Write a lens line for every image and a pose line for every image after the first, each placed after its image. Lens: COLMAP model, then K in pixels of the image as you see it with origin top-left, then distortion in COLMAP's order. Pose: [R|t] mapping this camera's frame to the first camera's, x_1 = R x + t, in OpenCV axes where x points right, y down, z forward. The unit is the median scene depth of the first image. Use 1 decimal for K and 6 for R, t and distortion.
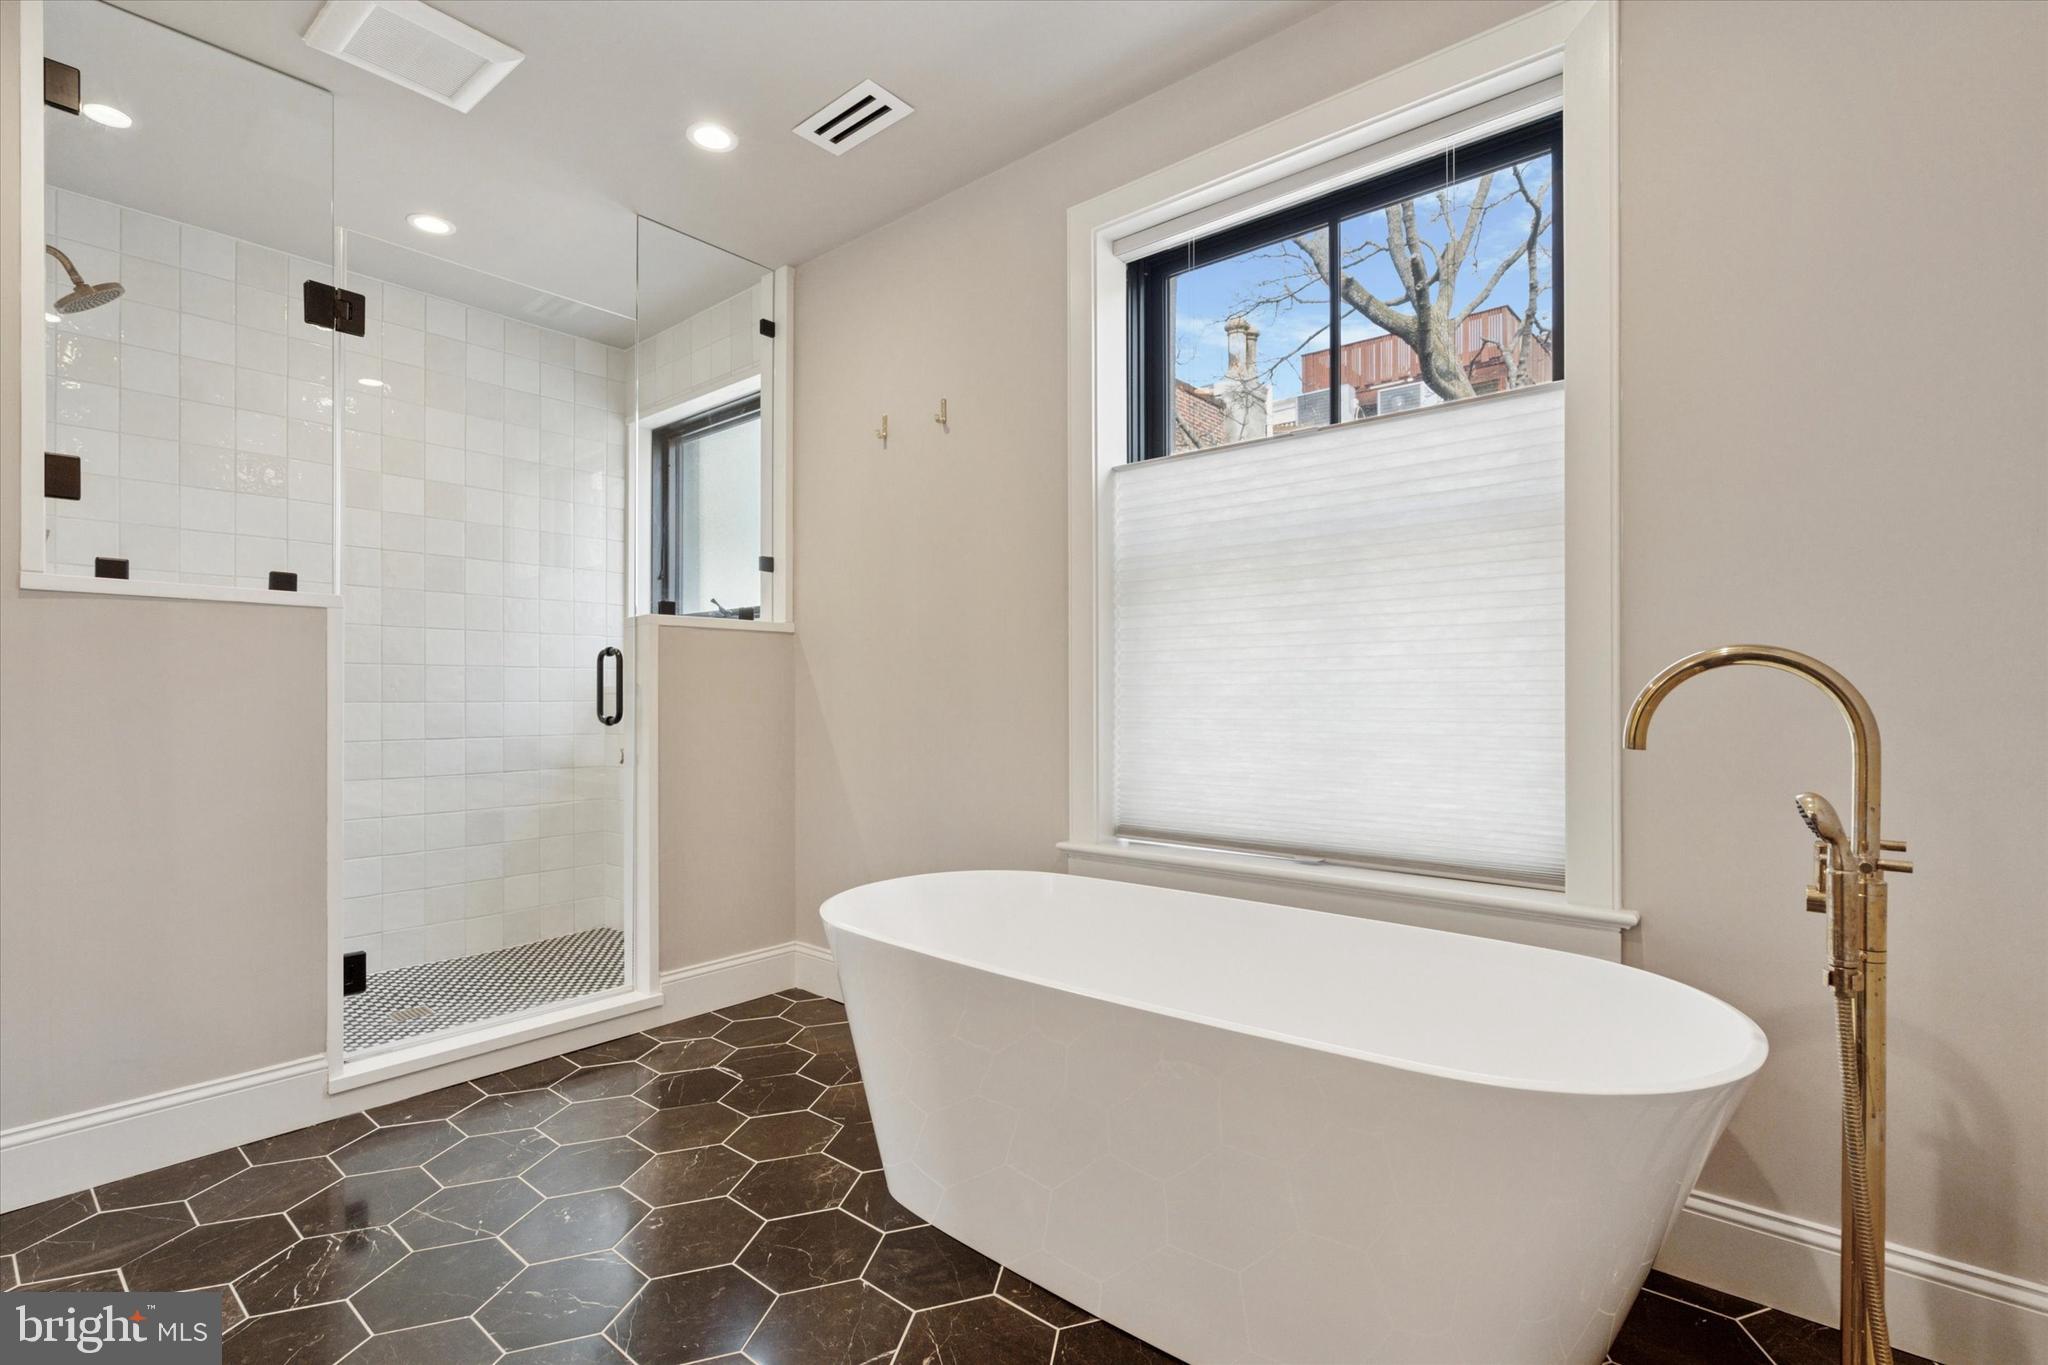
lens RADIAL K [[945.1, 0, 1024.7], [0, 945.1, 682.4], [0, 0, 1]] dist [0.004352, -0.000596]
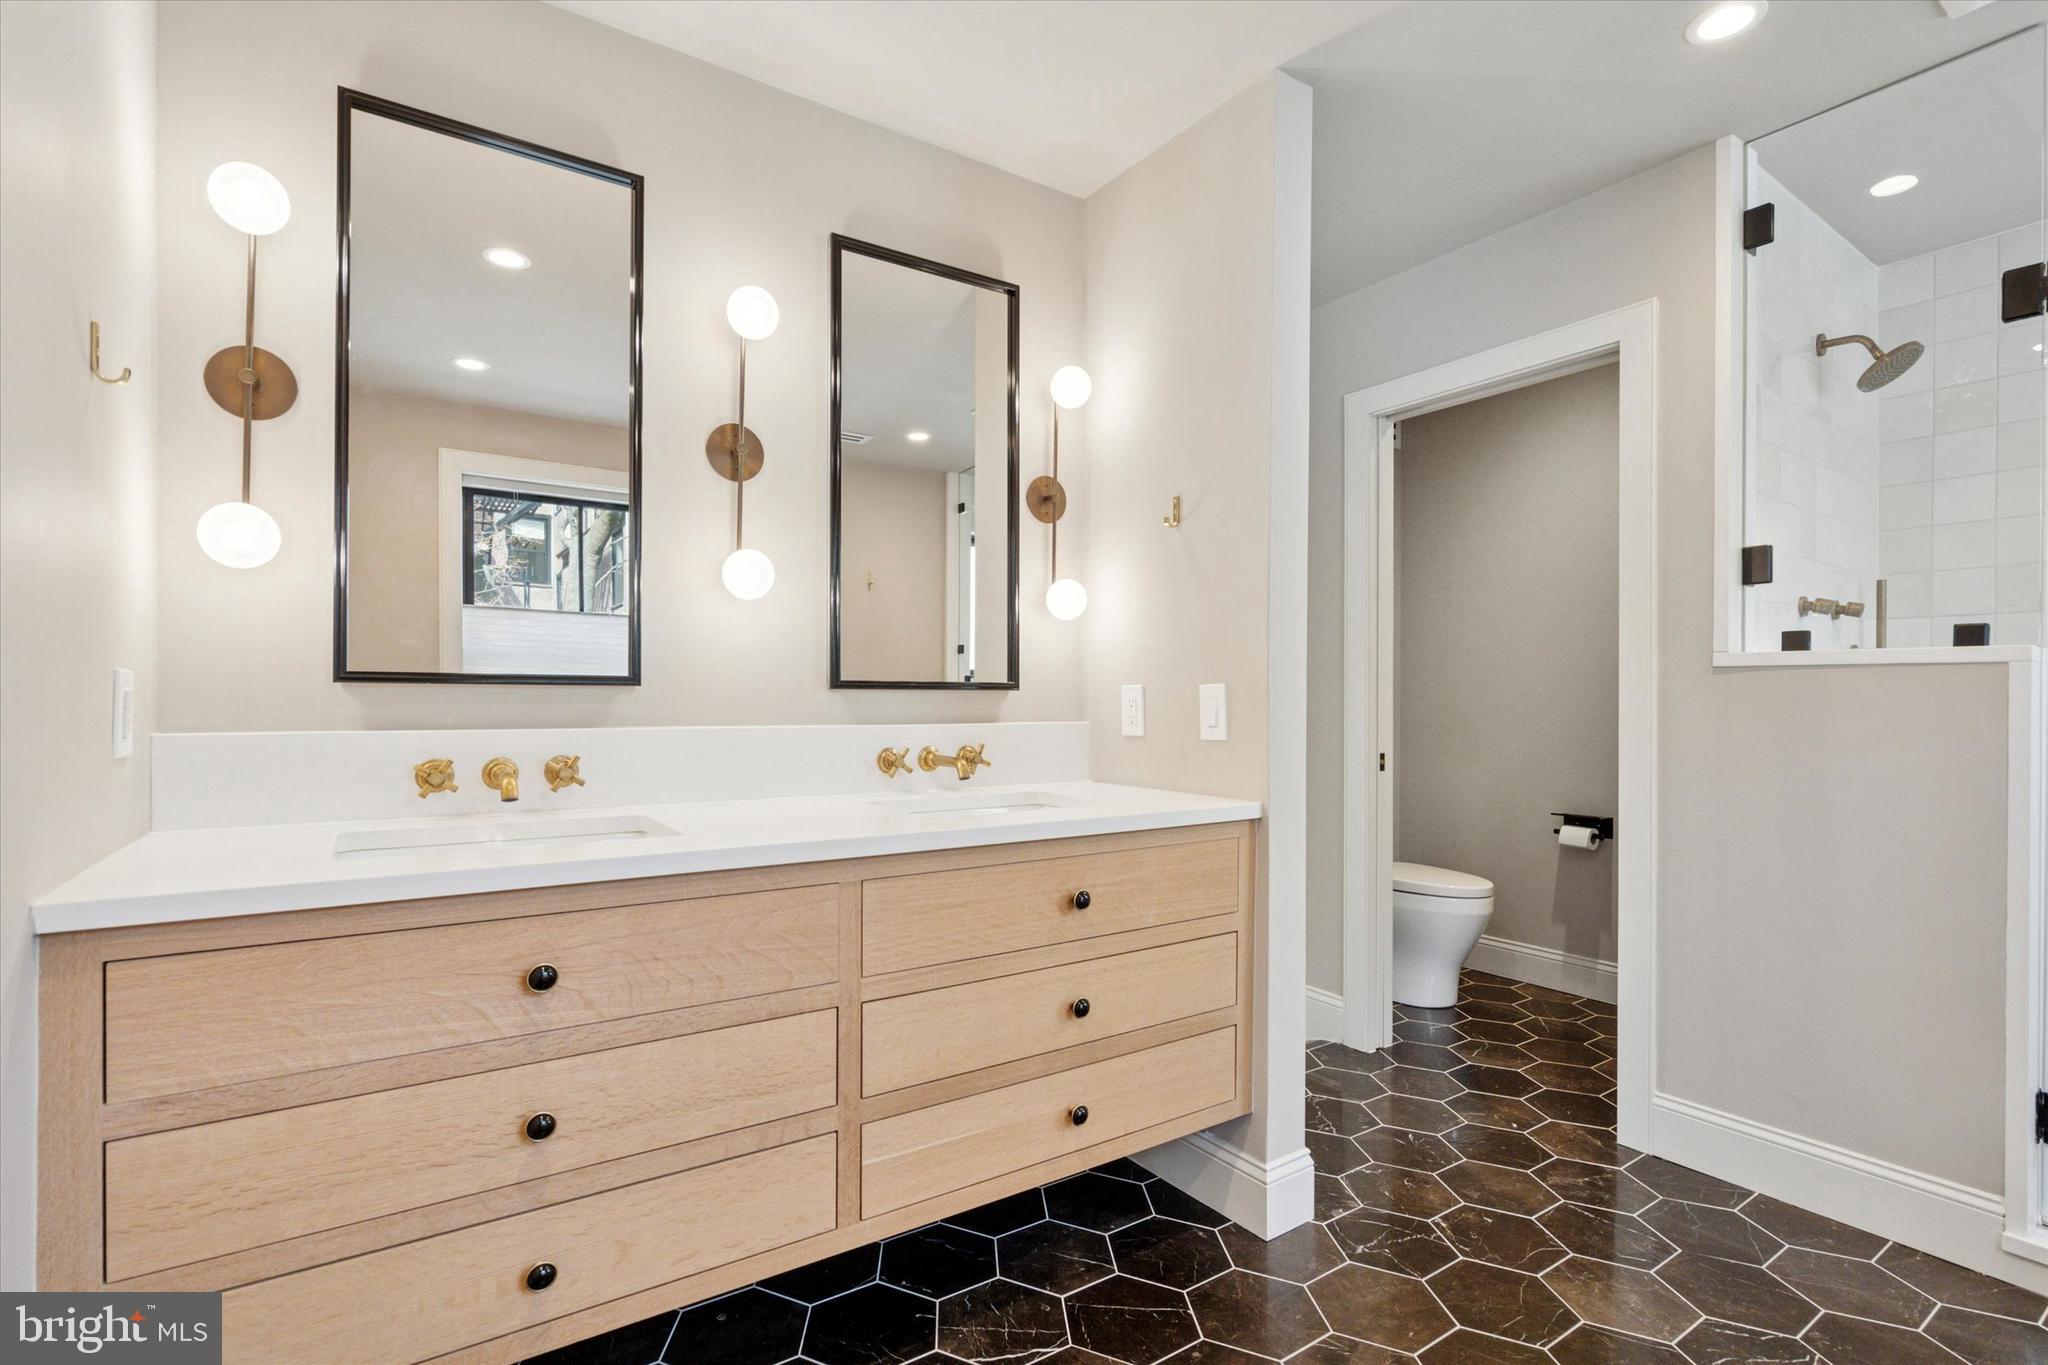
lens RADIAL K [[945.1, 0, 1022.8], [0, 945.1, 693.7], [0, 0, 1]] dist [0.004352, -0.000596]
pose [[-0.258372, 0.001522, -0.966044, 0.320626], [0.005309, 0.999986, 0.000155, -0.063331], [0.966031, -0.005089, -0.258377, 0.422162]]
